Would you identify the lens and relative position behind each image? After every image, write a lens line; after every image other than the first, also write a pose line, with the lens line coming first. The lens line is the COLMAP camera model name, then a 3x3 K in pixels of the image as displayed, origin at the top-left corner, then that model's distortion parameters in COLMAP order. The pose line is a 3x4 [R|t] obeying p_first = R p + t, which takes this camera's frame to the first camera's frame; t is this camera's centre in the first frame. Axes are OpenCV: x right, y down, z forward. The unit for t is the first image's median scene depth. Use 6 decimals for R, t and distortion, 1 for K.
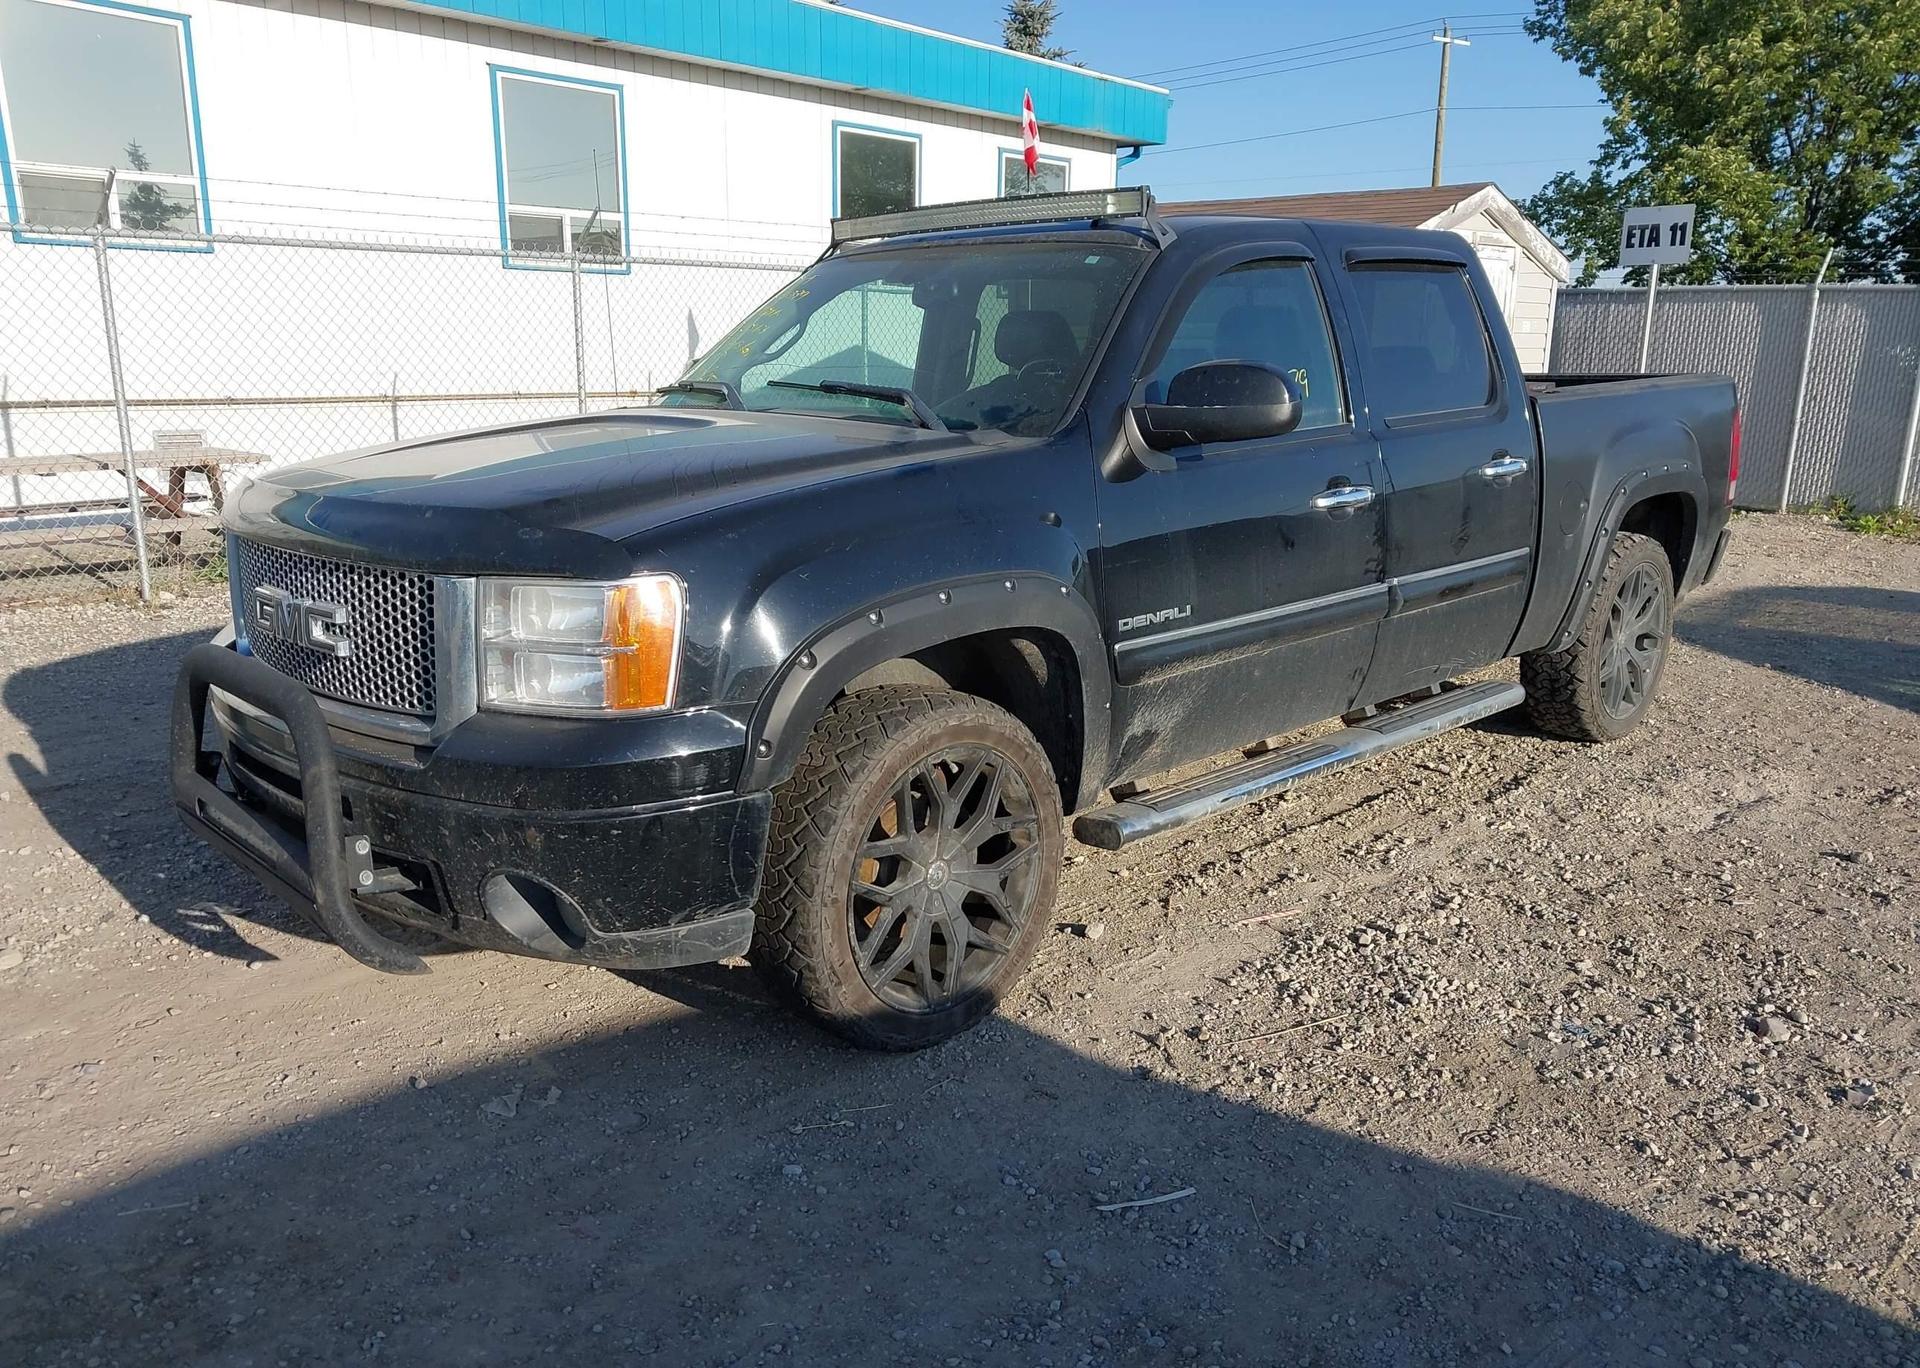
lens RADIAL K [[1538.9, 0, 954.7], [0, 1538.9, 683.9], [0, 0, 1]] dist [0.031549, -0.041467]
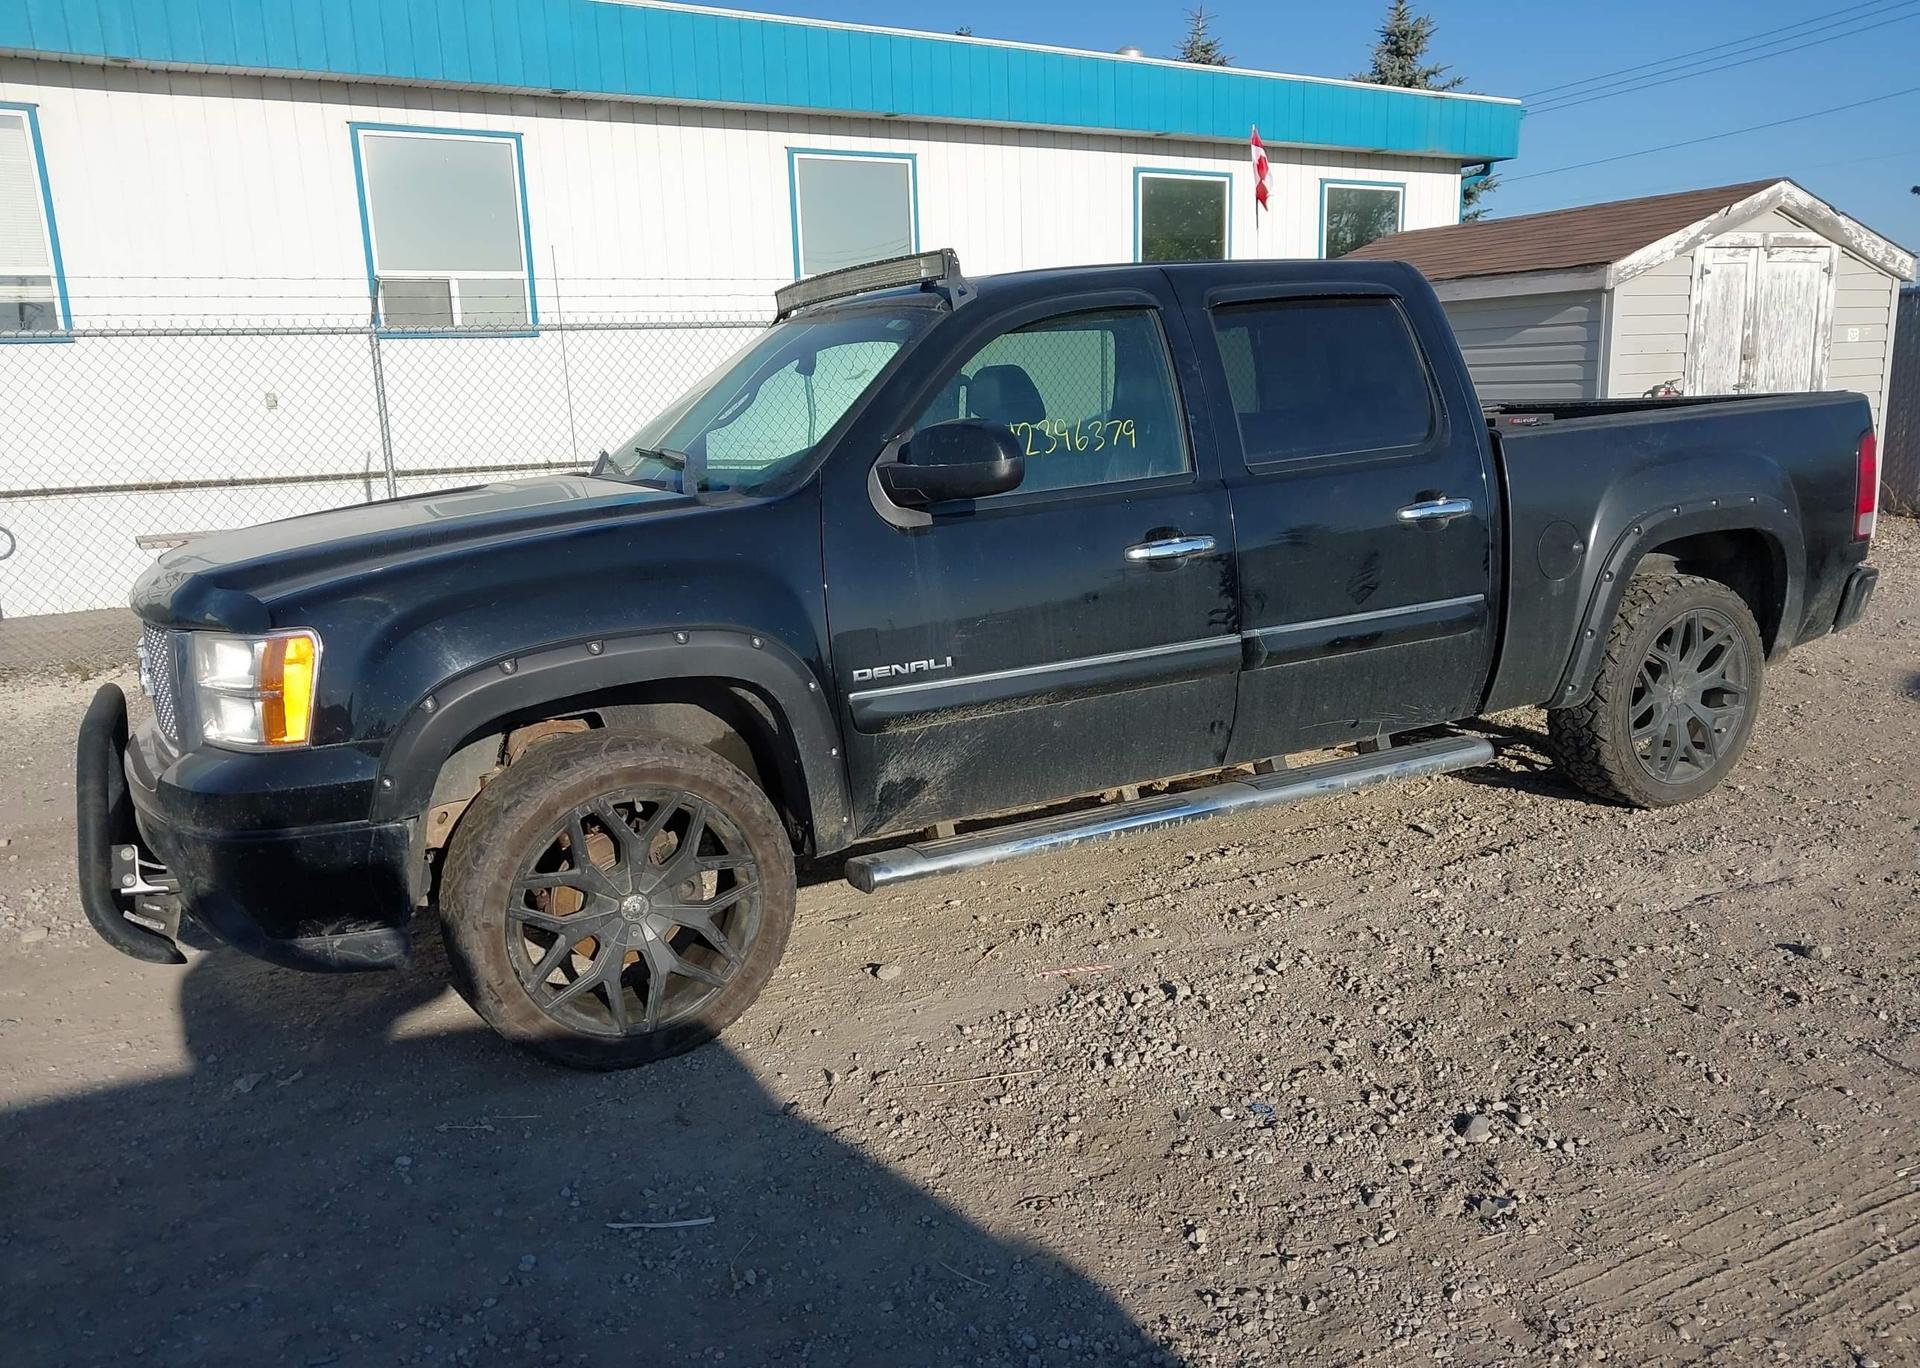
lens RADIAL K [[1538.9, 0, 944.8], [0, 1538.9, 679.3], [0, 0, 1]] dist [0.031549, -0.041467]
pose [[0.953448, 0.011773, -0.301329, 0.391029], [-0.019751, 0.999530, -0.023443, -0.010537], [0.300911, 0.028303, 0.953232, 0.023998]]
